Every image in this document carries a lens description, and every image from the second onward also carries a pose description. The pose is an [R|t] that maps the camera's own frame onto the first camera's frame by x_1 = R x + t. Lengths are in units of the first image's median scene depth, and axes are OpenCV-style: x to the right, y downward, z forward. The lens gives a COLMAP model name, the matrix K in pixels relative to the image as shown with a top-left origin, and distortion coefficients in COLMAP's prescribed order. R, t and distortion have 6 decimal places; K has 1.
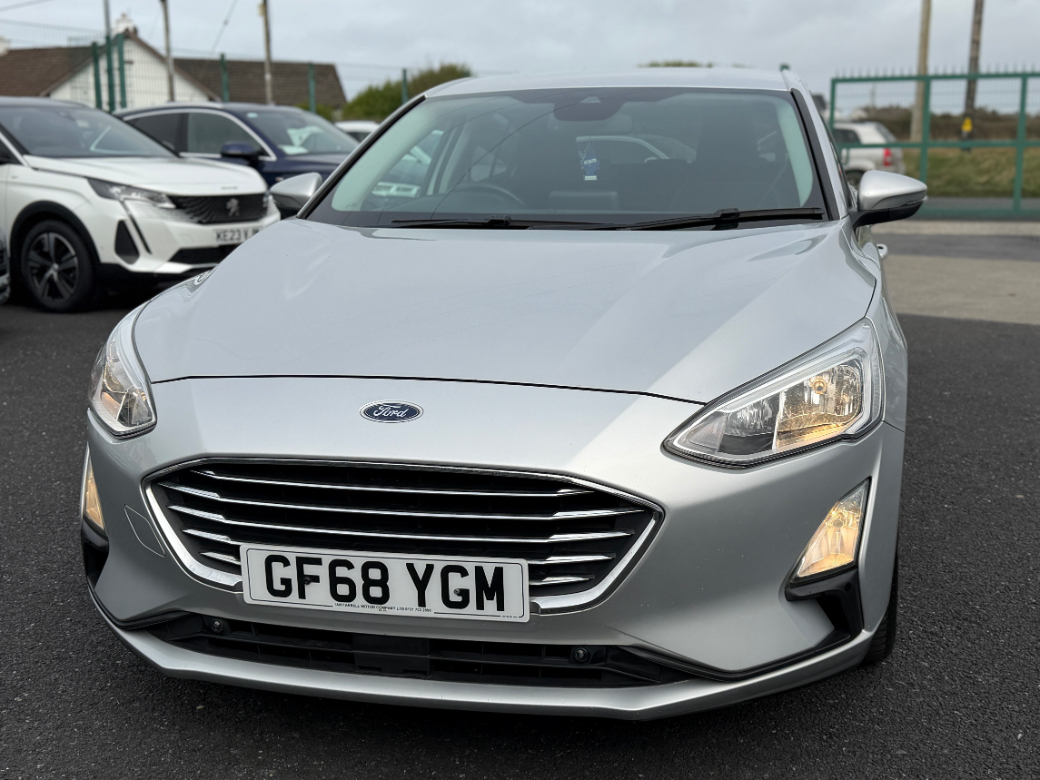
lens RADIAL K [[1177.8, 0, 520.0], [0, 1177.8, 390.0], [0, 0, 1]] dist [0.299734, -0.763415]
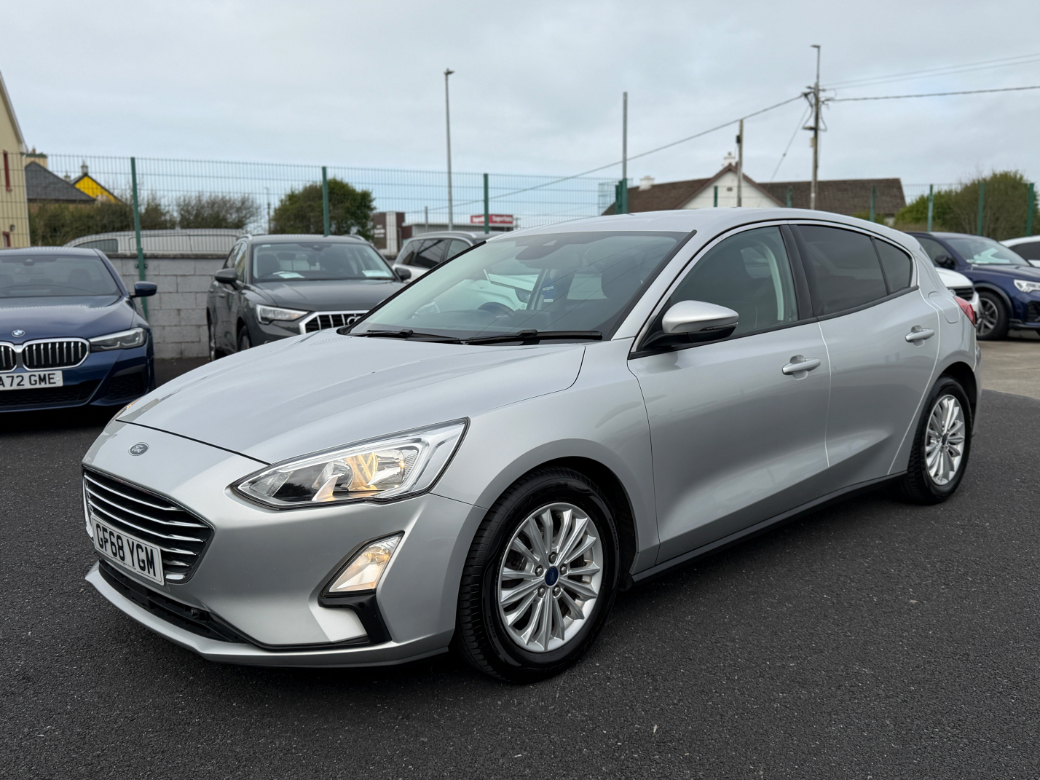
lens RADIAL K [[962.6, 0, 520.0], [0, 962.6, 390.0], [0, 0, 1]] dist [0.149402, -0.295503]
pose [[0.806009, 0.061558, -0.588694, 1.116650], [-0.090104, 0.995746, -0.019243, -0.086587], [0.585005, 0.068554, 0.808127, 0.169914]]
